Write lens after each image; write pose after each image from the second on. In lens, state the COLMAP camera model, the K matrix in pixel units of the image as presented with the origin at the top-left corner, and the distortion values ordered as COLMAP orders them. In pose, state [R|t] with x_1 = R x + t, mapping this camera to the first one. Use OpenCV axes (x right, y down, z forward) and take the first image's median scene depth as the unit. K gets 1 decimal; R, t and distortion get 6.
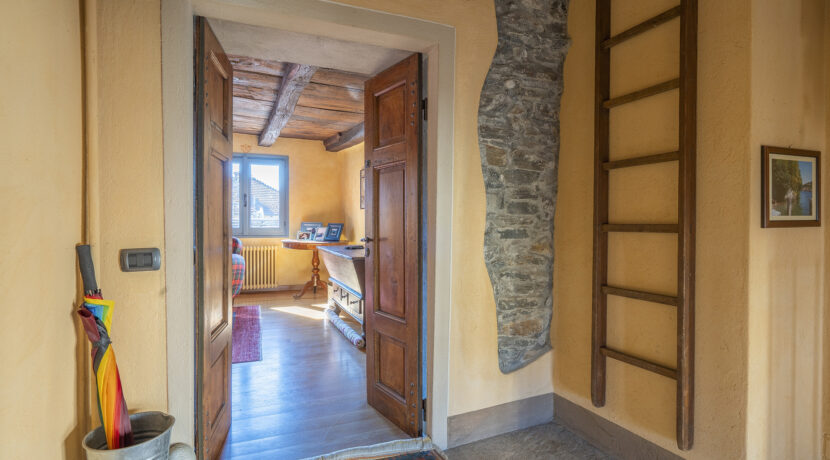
lens RADIAL K [[389.9, 0, 413.1], [0, 389.9, 224.6], [0, 0, 1]] dist [0.000810, 0.002913]
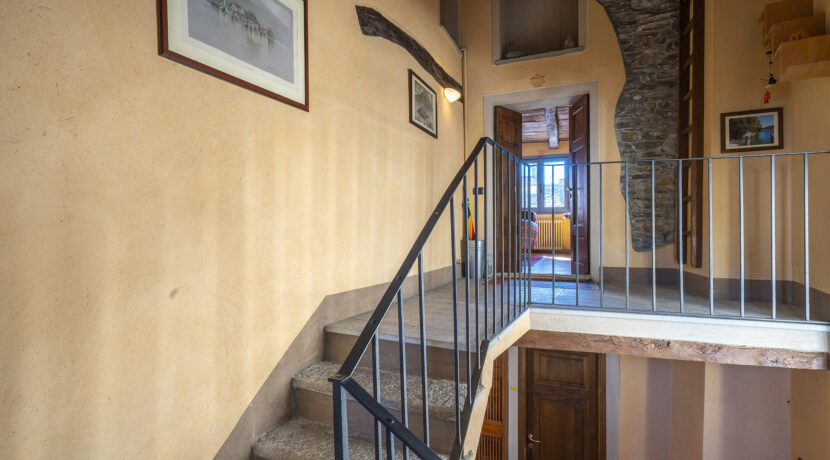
lens RADIAL K [[394.3, 0, 415.3], [0, 394.3, 229.4], [0, 0, 1]] dist [0.000946, 0.000350]
pose [[0.709309, -0.003707, -0.704888, 0.822046], [0.002948, 0.999993, -0.002292, 0.278865], [0.704891, -0.000452, 0.709315, -1.104059]]
